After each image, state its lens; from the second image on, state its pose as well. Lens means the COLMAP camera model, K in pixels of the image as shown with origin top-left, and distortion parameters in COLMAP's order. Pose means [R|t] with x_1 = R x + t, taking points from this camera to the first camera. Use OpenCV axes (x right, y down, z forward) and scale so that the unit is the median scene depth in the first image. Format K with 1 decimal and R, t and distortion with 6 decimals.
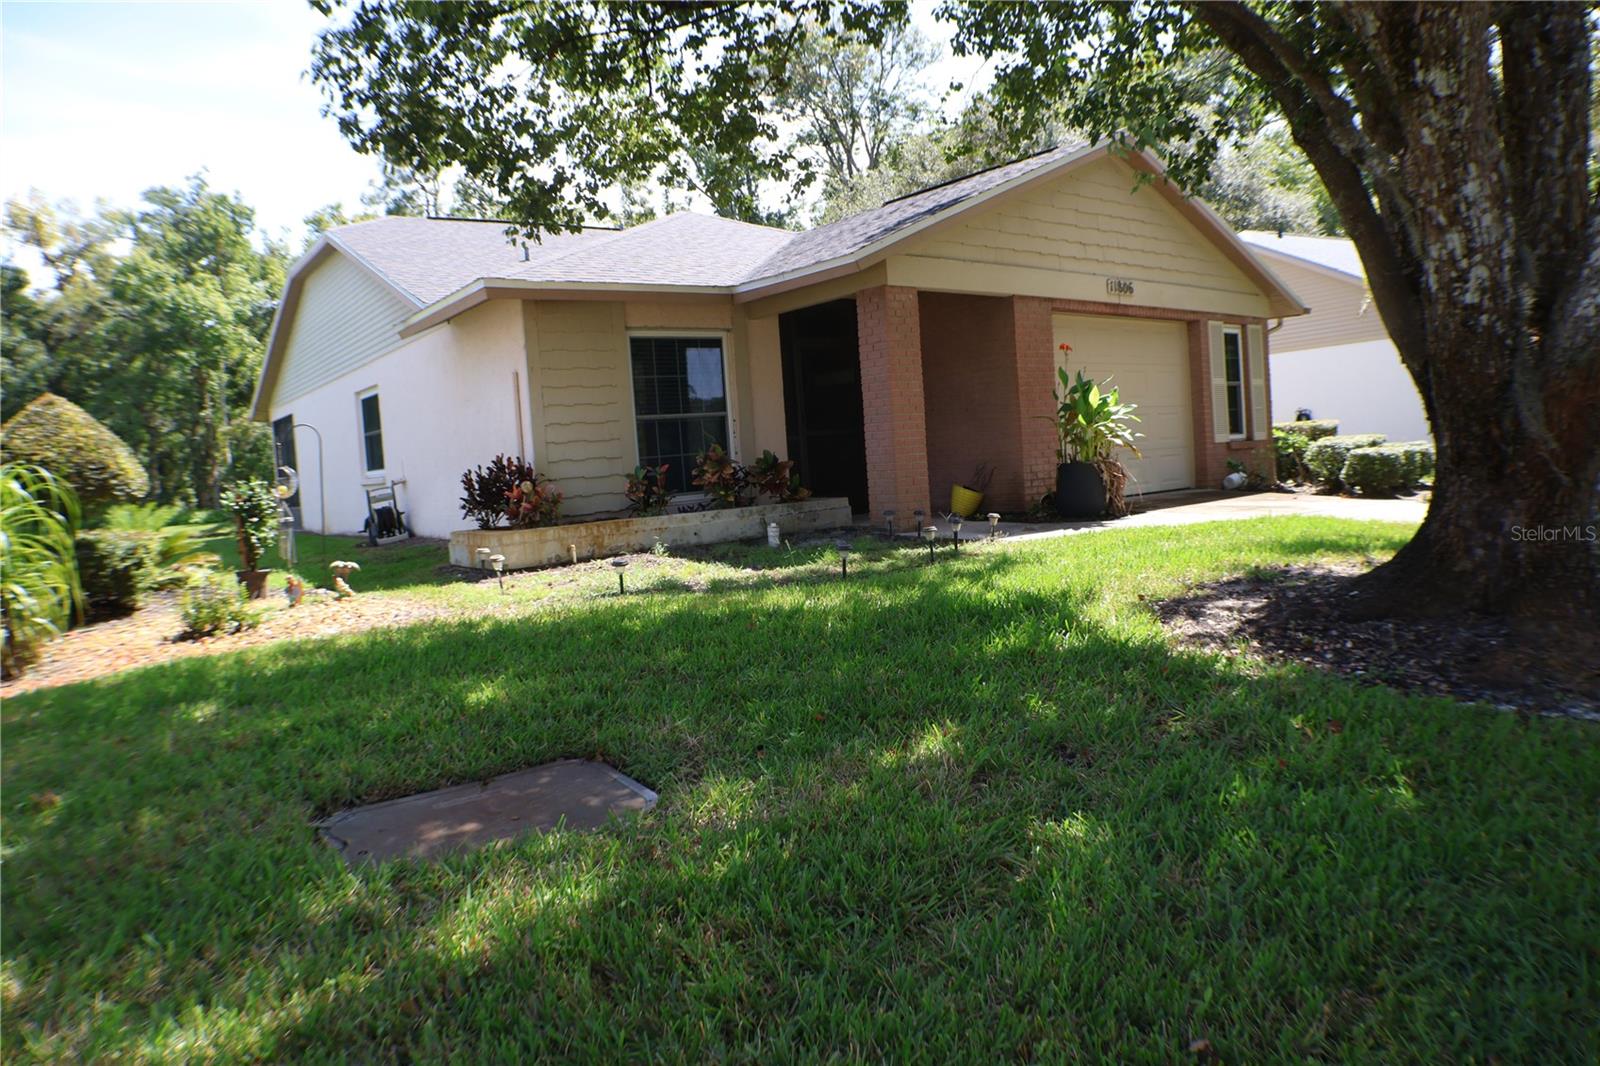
lens RADIAL K [[1027.7, 0, 800.0], [0, 1027.7, 533.0], [0, 0, 1]] dist [-0.137054, 0.007128]
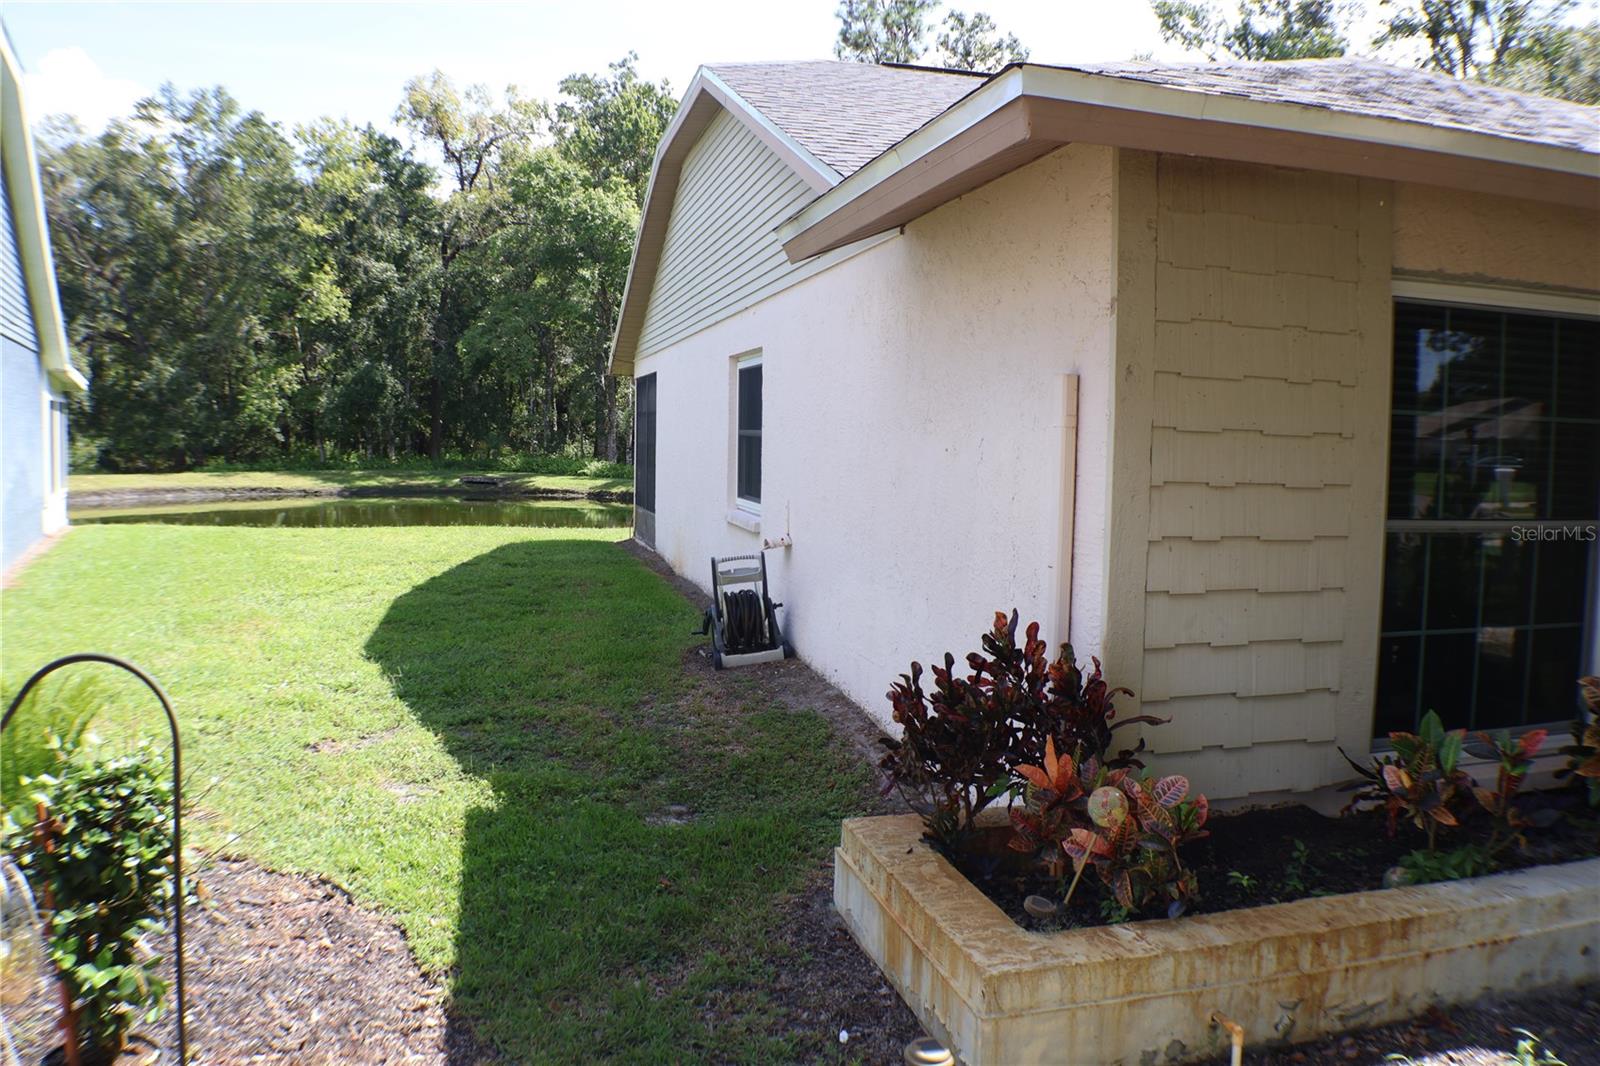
lens RADIAL K [[1230.7, 0, 800.0], [0, 1230.7, 533.0], [0, 0, 1]] dist [-0.163816, 0.009710]
pose [[0.914272, 0.114930, -0.388456, -0.037444], [-0.109439, 0.993330, 0.036314, -0.020683], [0.390039, 0.009311, 0.920751, 0.109463]]
